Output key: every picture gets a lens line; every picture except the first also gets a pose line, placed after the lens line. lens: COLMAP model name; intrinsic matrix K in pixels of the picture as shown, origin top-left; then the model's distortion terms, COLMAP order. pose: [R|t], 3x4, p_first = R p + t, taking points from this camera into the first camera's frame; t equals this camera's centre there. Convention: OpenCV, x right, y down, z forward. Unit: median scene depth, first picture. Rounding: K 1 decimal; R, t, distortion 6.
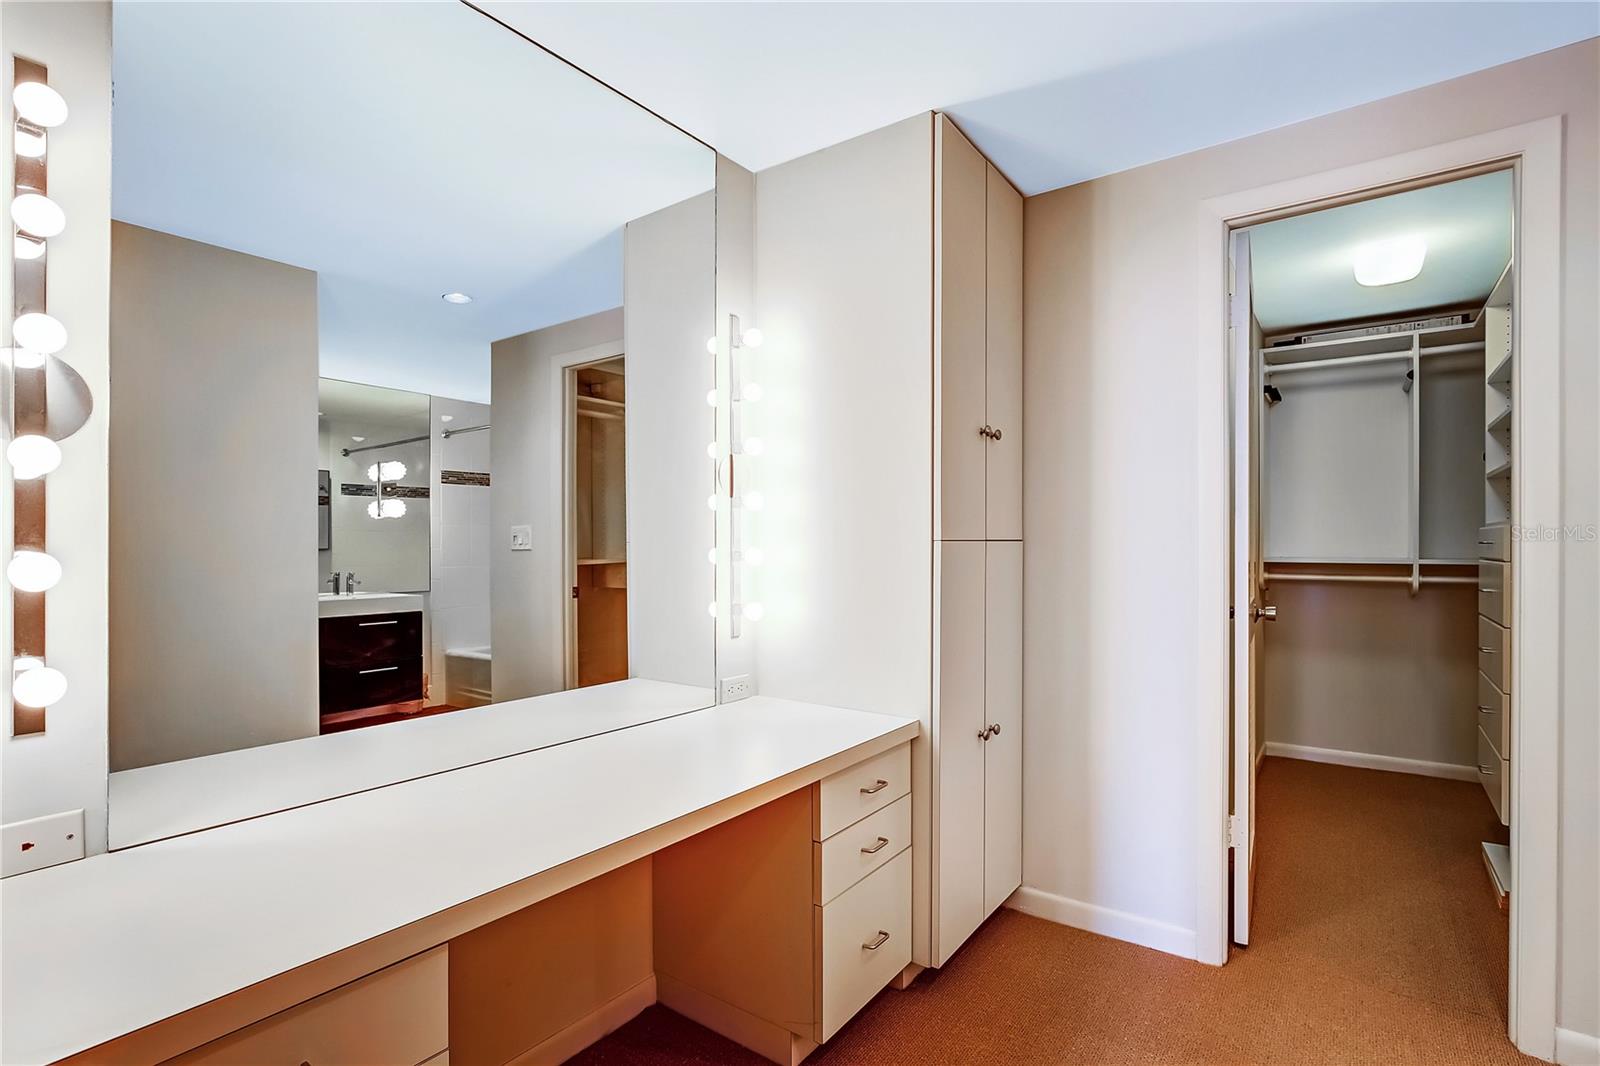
lens RADIAL K [[765.1, 0, 826.0], [0, 765.1, 541.4], [0, 0, 1]] dist [-0.013749, -0.000283]
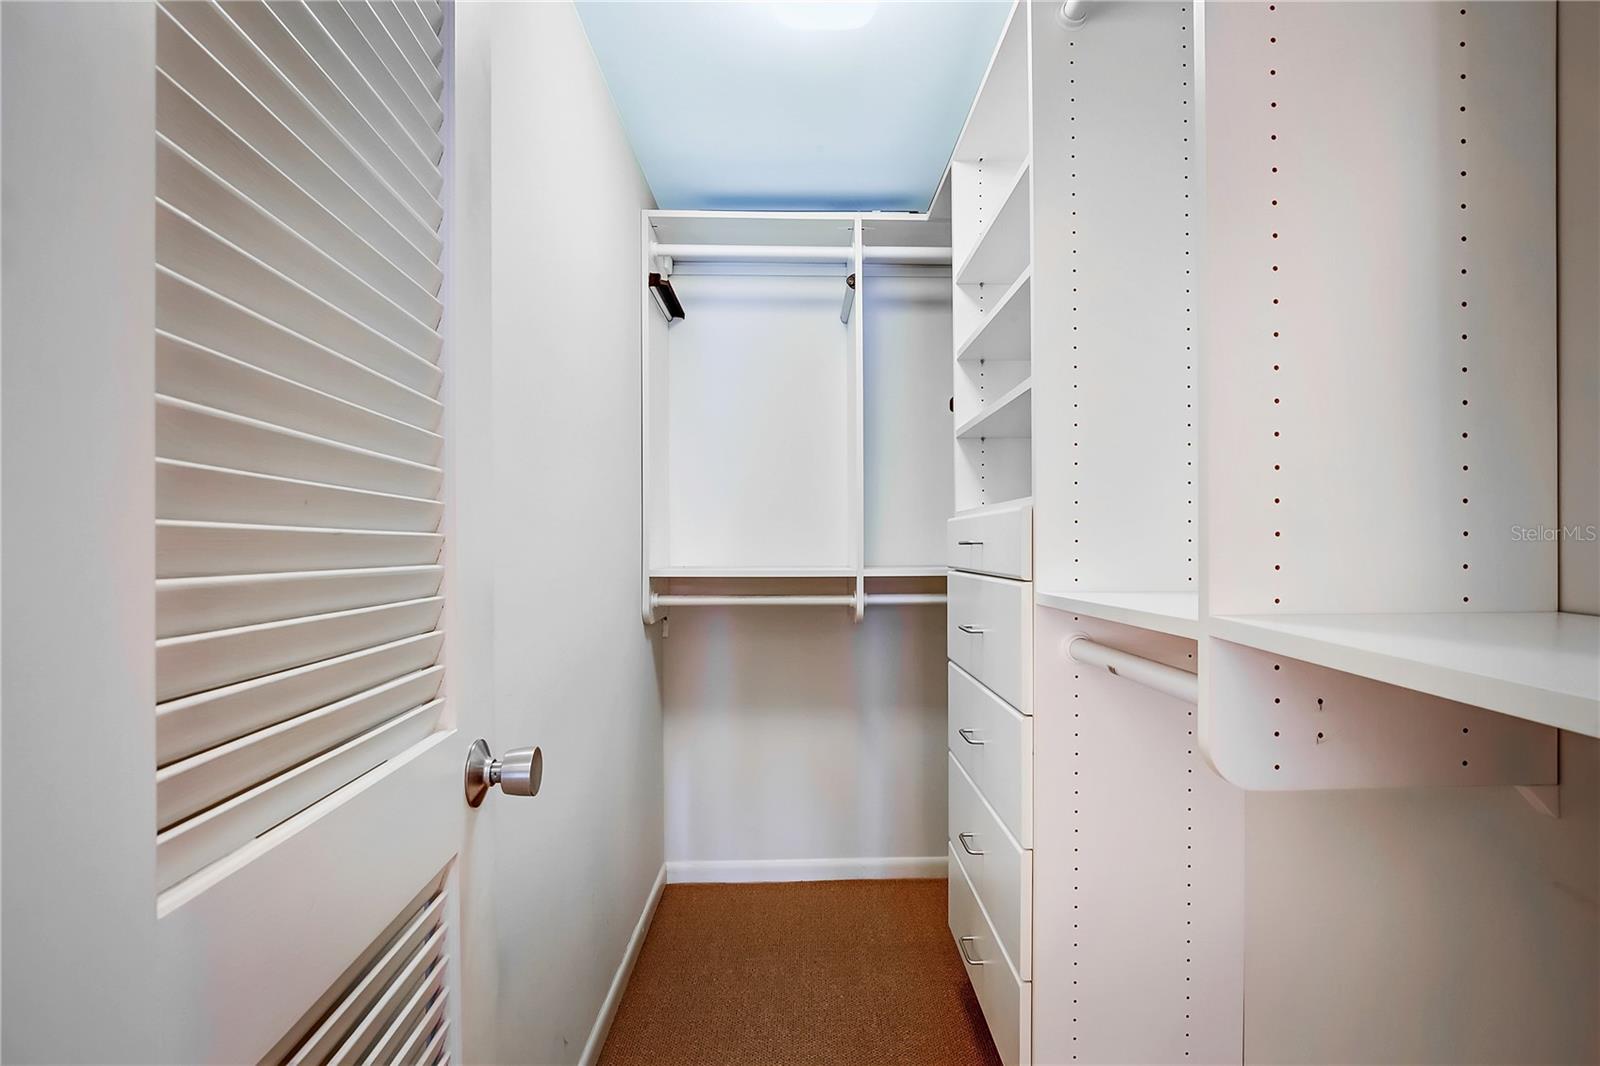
lens RADIAL K [[765.1, 0, 826.0], [0, 765.1, 541.4], [0, 0, 1]] dist [-0.013749, -0.000283]
pose [[0.796070, -0.004833, 0.605185, 0.356870], [0.005947, 0.999982, 0.000163, 0.000211], [-0.605175, 0.003469, 0.796085, 0.493107]]
